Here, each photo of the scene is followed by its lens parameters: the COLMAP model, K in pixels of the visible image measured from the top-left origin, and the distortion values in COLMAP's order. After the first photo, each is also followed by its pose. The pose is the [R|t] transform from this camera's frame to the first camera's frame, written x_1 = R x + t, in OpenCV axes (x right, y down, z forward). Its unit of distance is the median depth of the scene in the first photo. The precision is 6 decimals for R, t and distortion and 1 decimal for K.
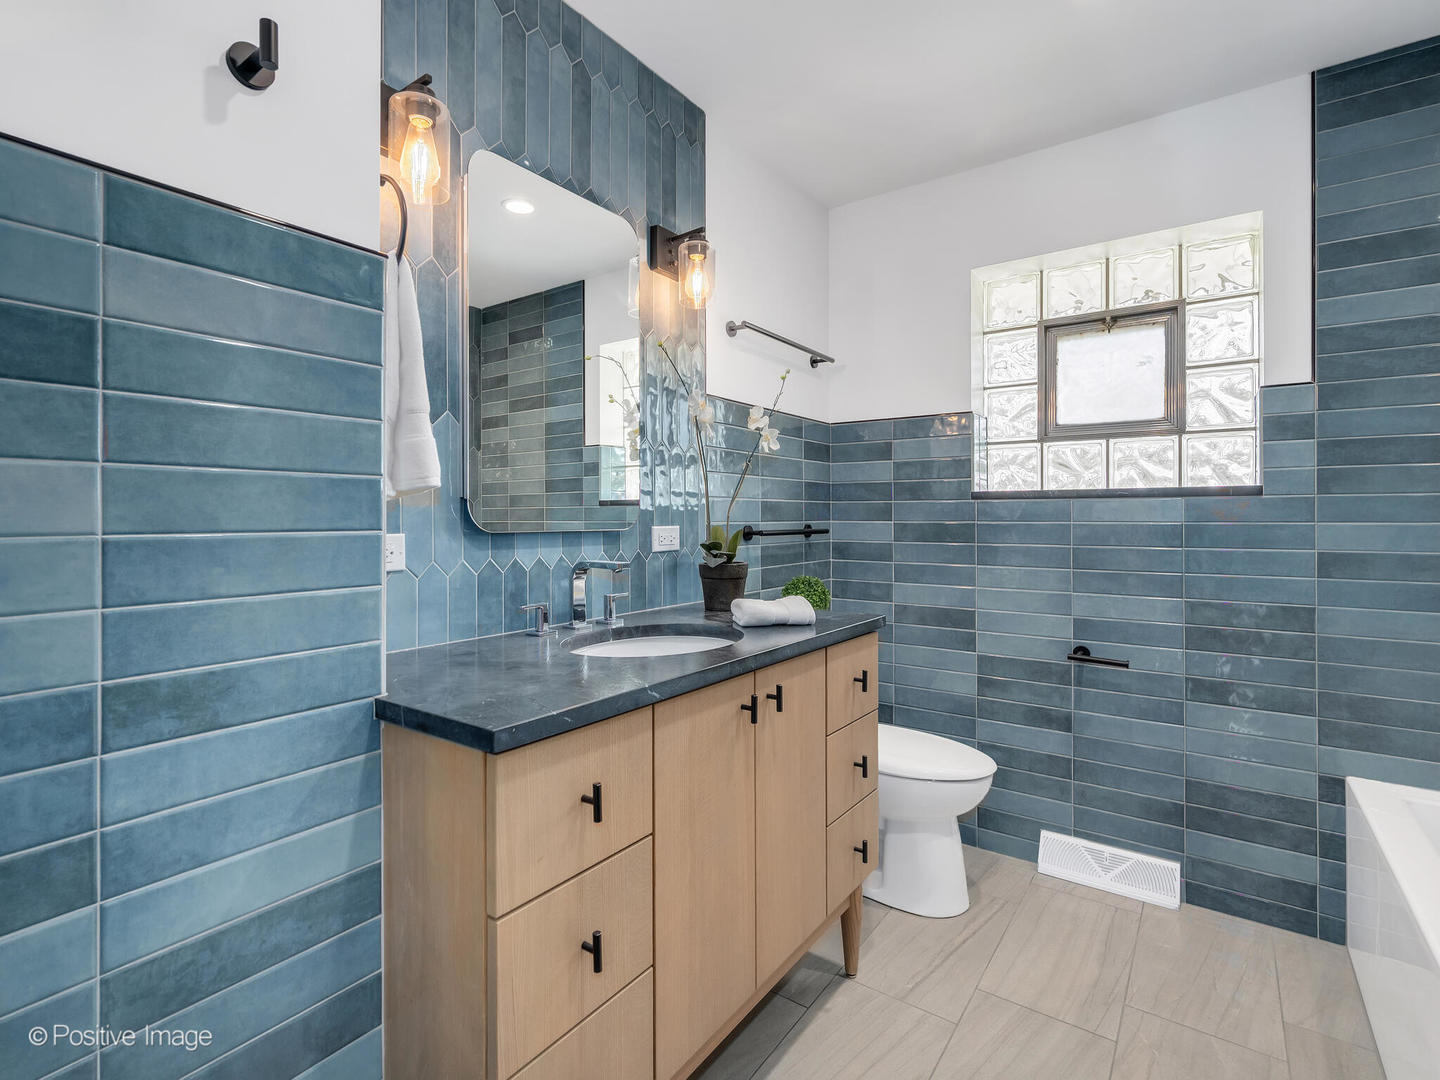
lens RADIAL K [[698.6, 0, 721.3], [0, 698.6, 515.7], [0, 0, 1]] dist [-0.000789, -0.000437]
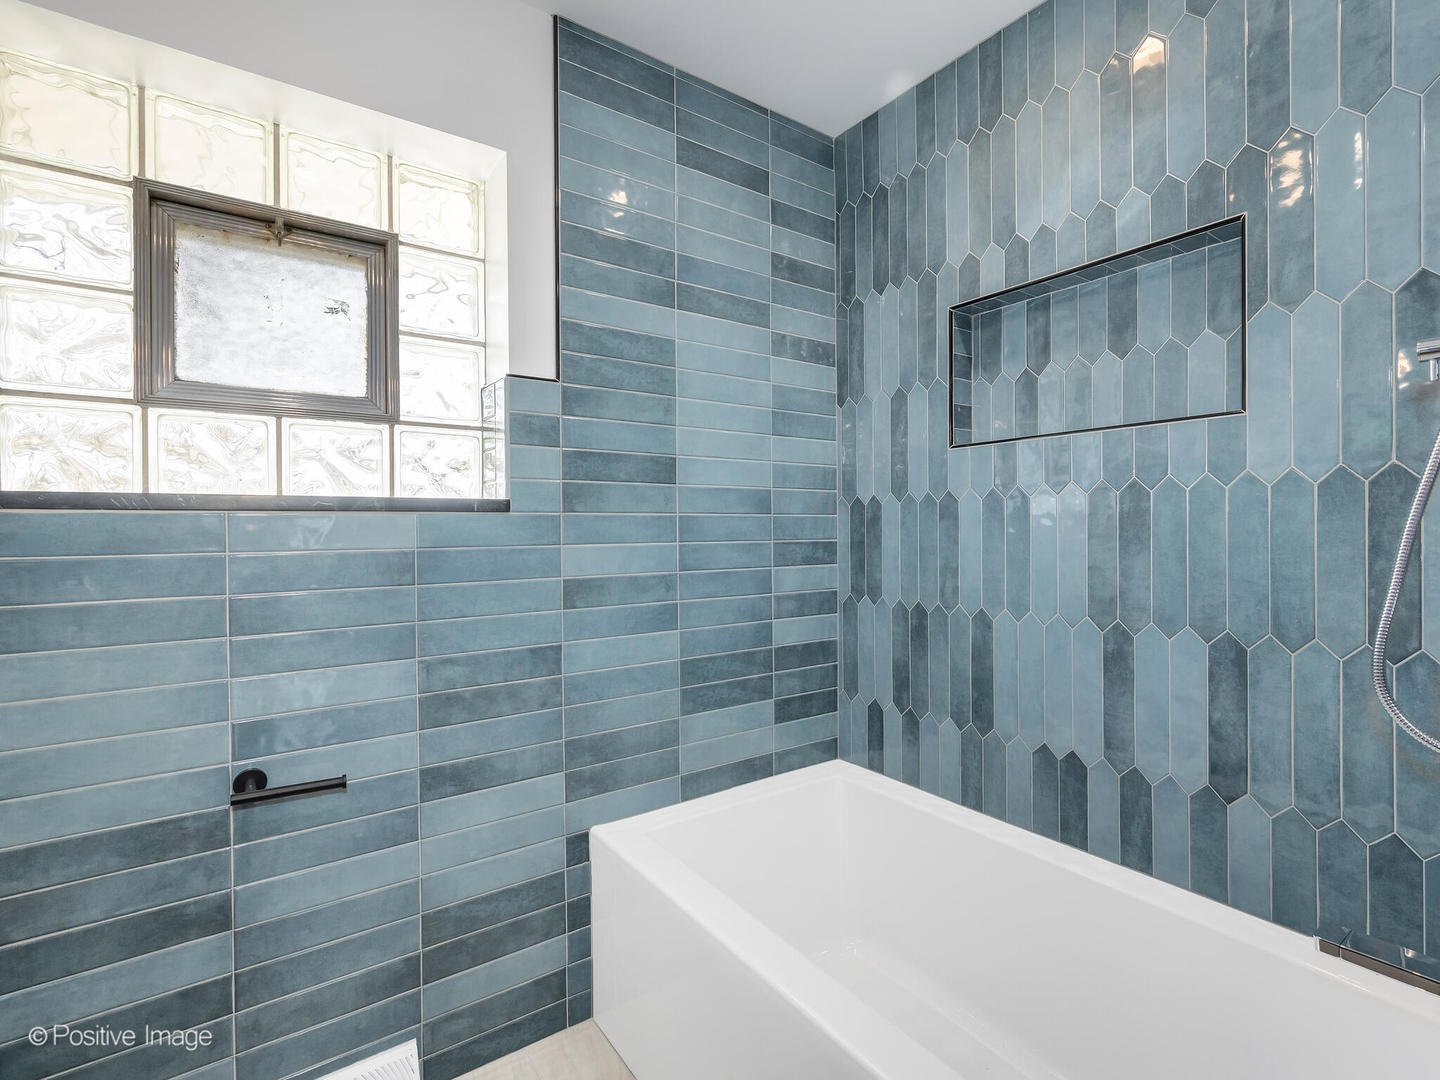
lens RADIAL K [[636.8, 0, 724.2], [0, 636.8, 530.7], [0, 0, 1]] dist [0.000423, 0.000084]
pose [[0.299215, -0.005529, 0.954170, 0.147494], [0.008459, 0.999959, 0.003142, -0.007743], [-0.954148, 0.007131, 0.299250, 0.511824]]
